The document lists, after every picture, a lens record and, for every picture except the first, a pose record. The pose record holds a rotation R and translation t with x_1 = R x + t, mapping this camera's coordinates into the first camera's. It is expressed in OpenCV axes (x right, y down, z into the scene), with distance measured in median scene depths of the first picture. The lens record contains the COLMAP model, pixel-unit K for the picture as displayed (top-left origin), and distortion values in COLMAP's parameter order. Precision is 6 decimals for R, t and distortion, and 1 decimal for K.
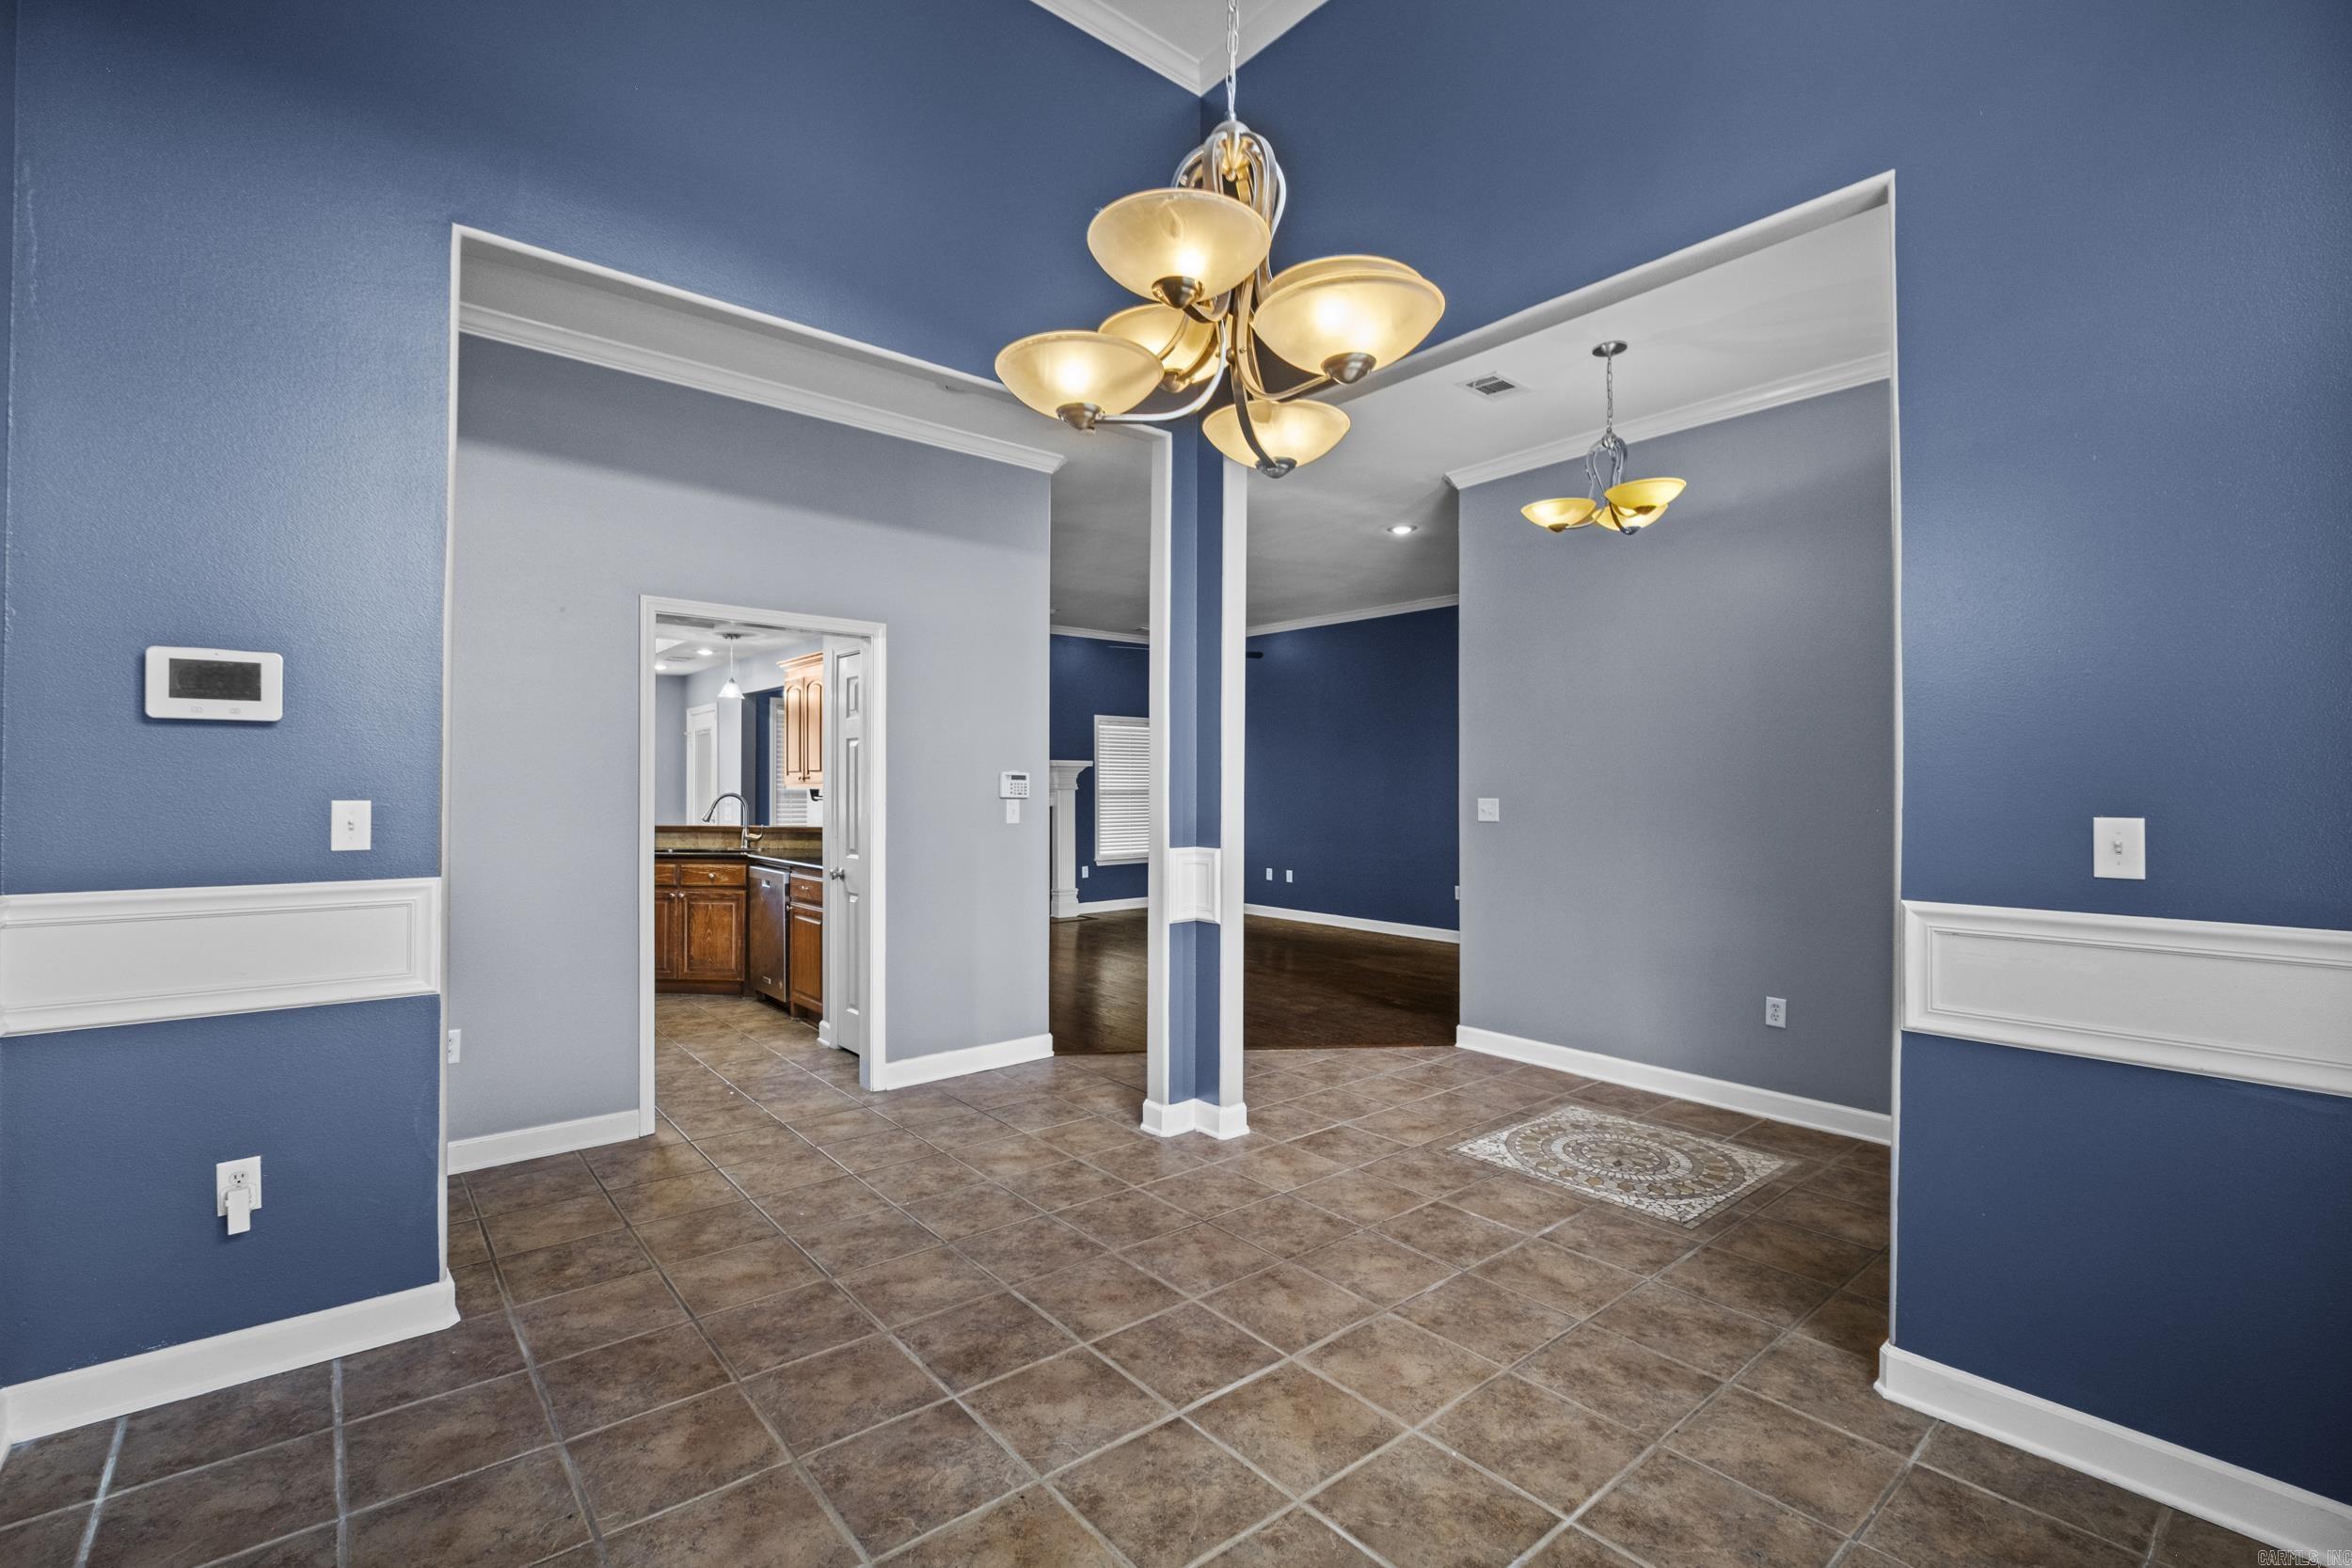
lens RADIAL K [[1036.7, 0, 1128.6], [0, 1036.7, 781.4], [0, 0, 1]] dist [-0.007284, 0.000451]
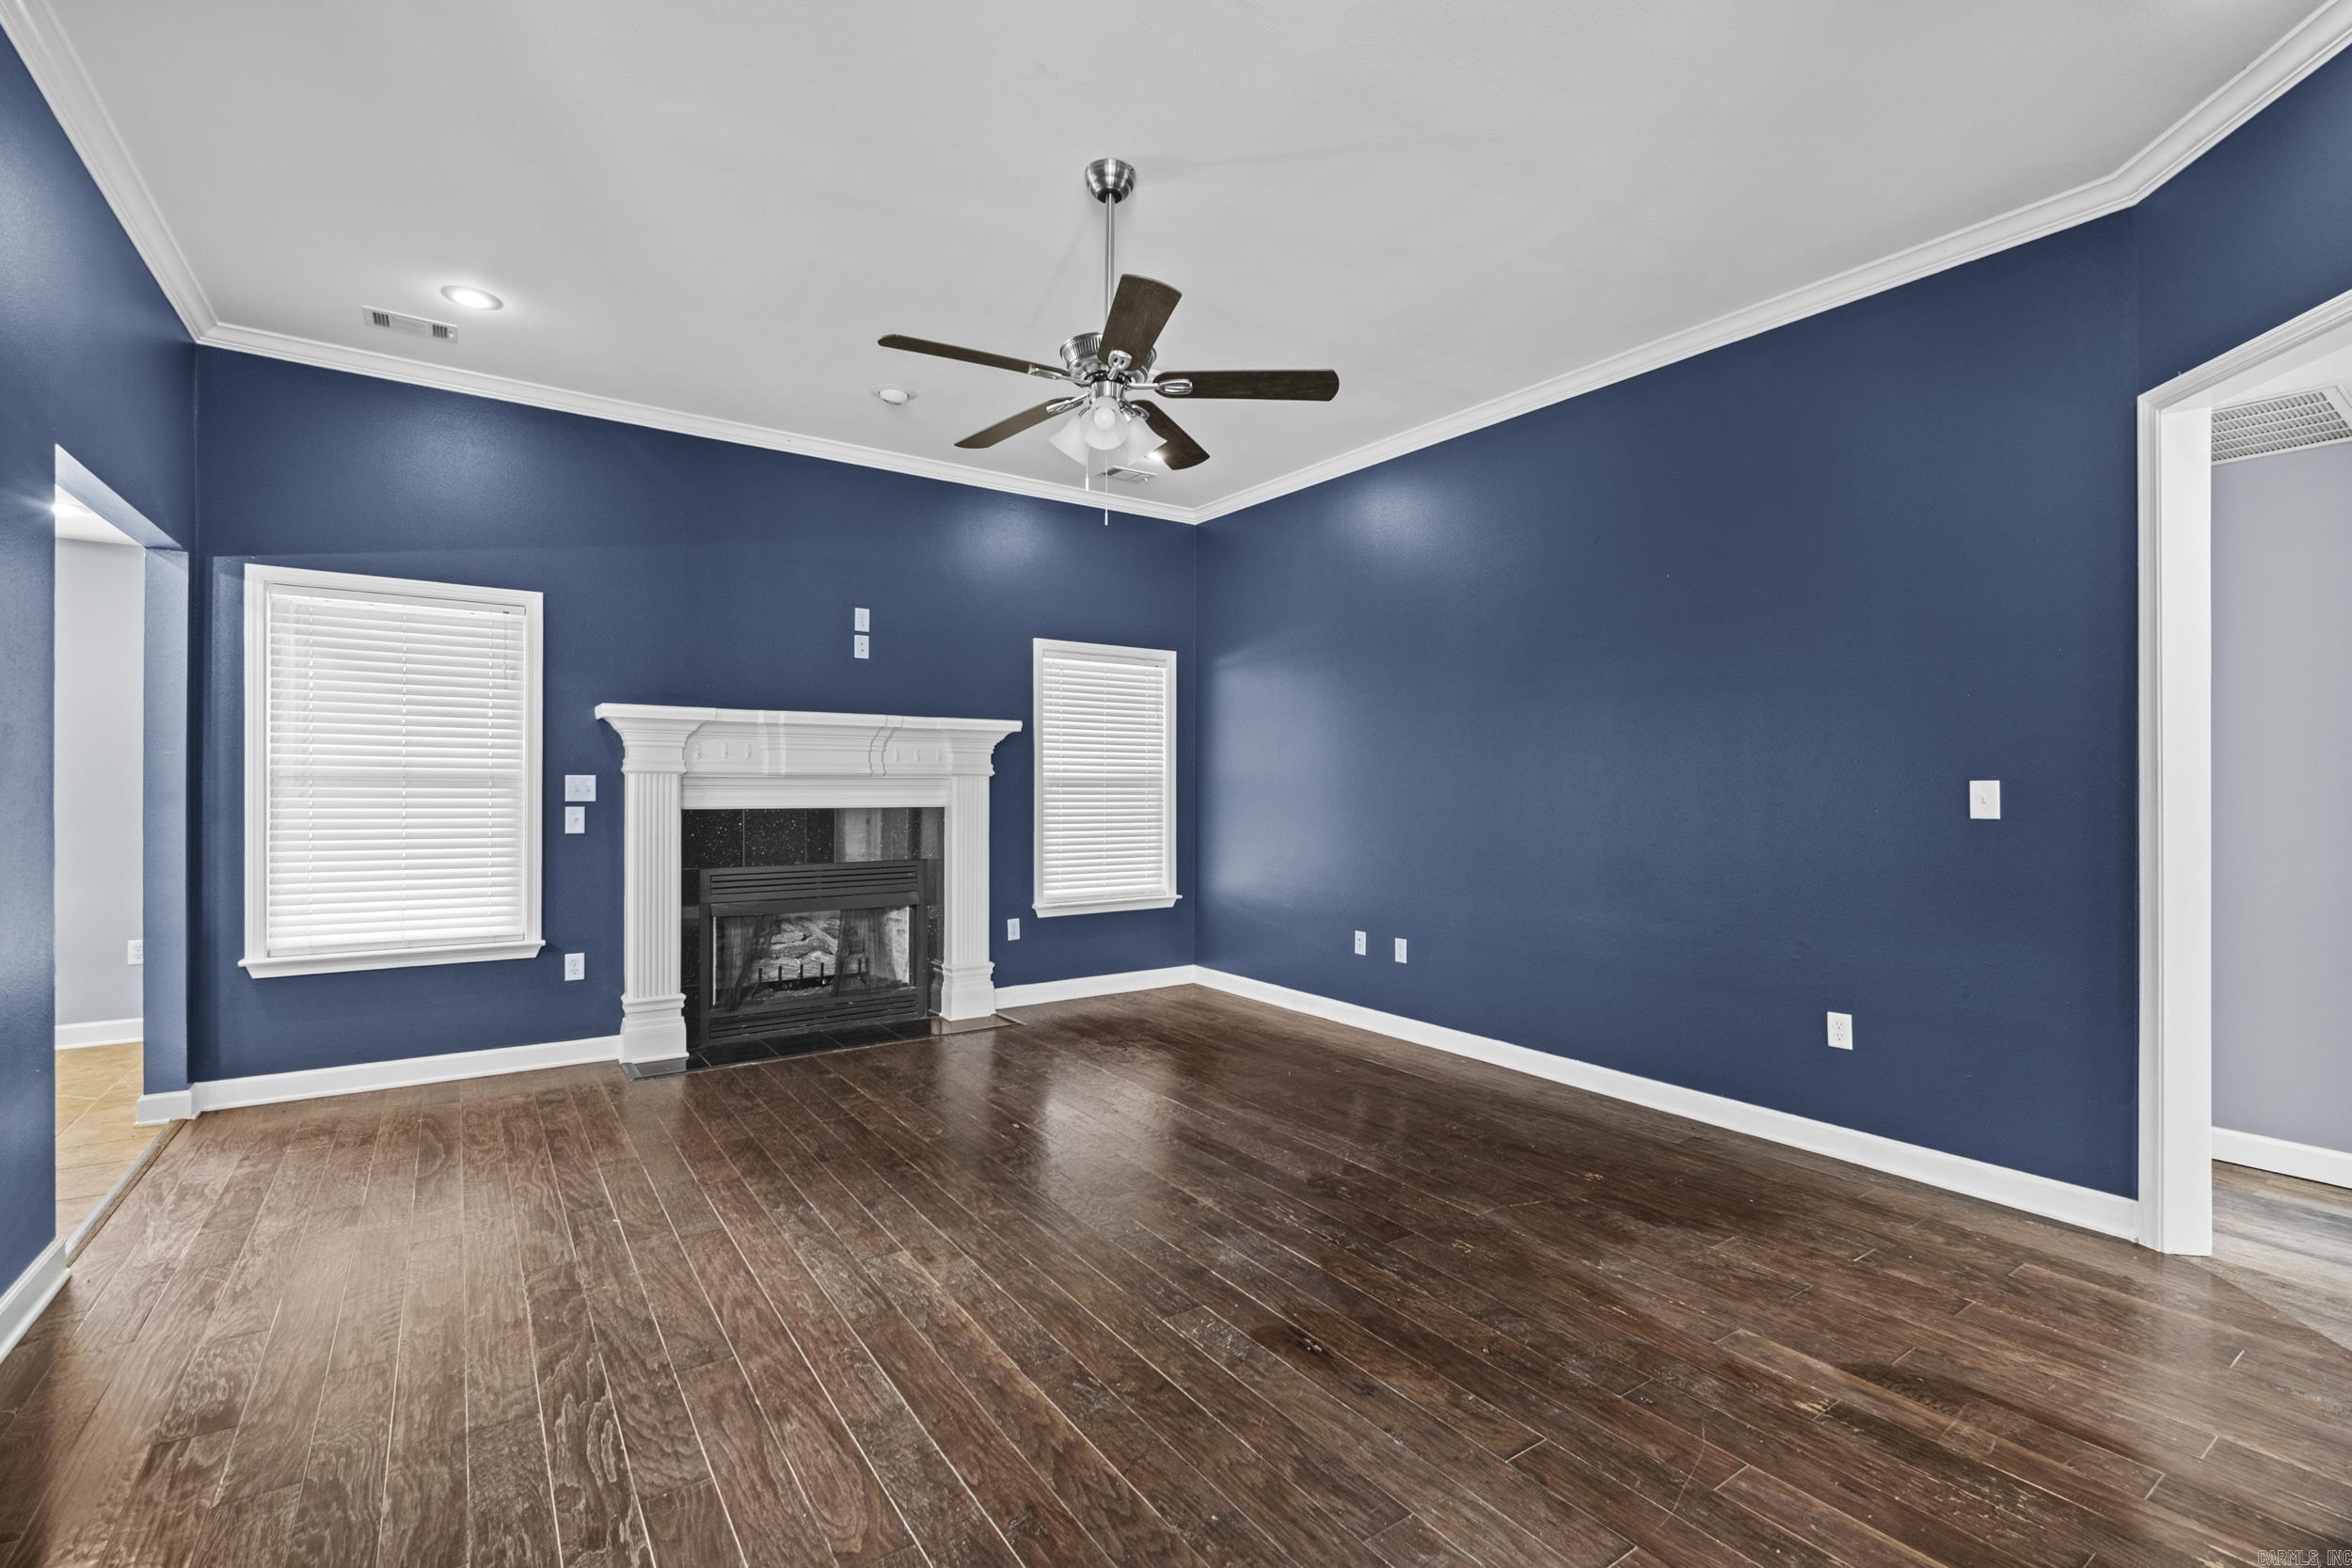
lens RADIAL K [[1036.7, 0, 1151.7], [0, 1036.7, 787.2], [0, 0, 1]] dist [-0.007284, 0.000451]
pose [[0.997359, 0.006135, -0.072370, 0.194700], [-0.005689, 0.999963, 0.006377, 0.028189], [0.072407, -0.005948, 0.997357, 1.343698]]
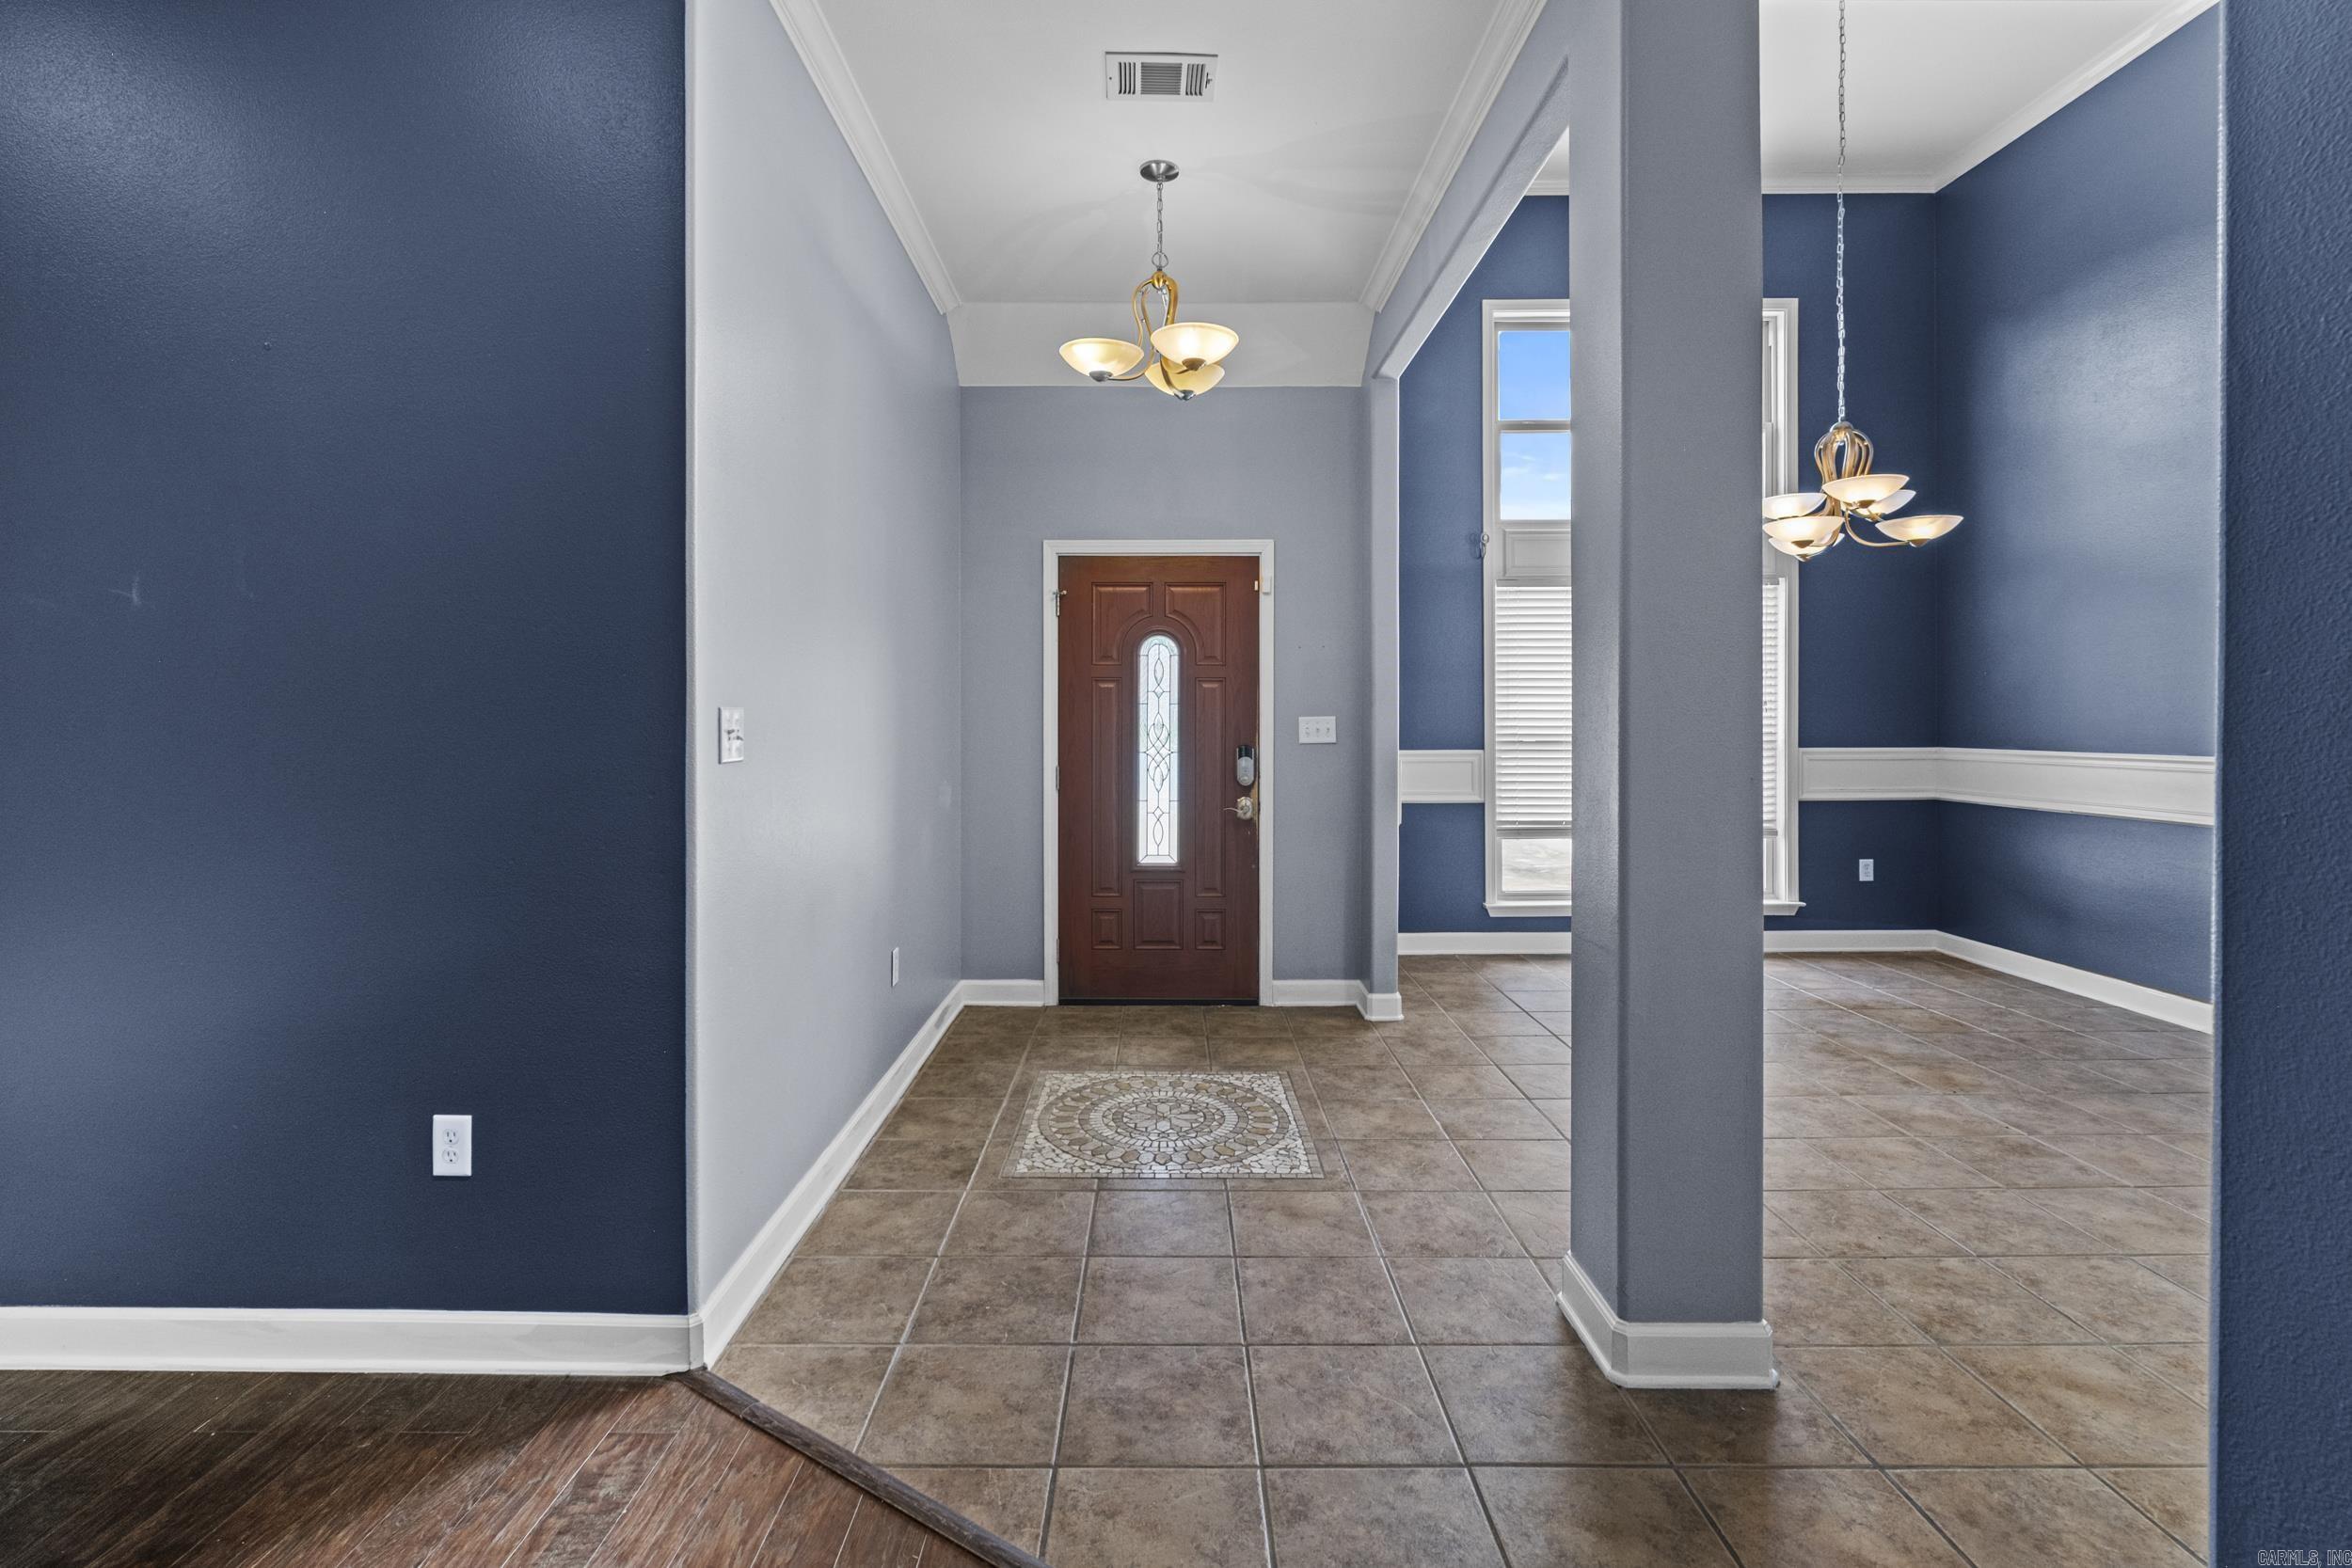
lens RADIAL K [[1036.7, 0, 1151.7], [0, 1036.7, 722.3], [0, 0, 1]] dist [-0.007284, 0.000451]
pose [[-0.782749, -0.003875, 0.622325, -0.063098], [-0.005762, 0.999983, -0.001020, 0.026635], [-0.622310, -0.004384, -0.782758, 1.678797]]
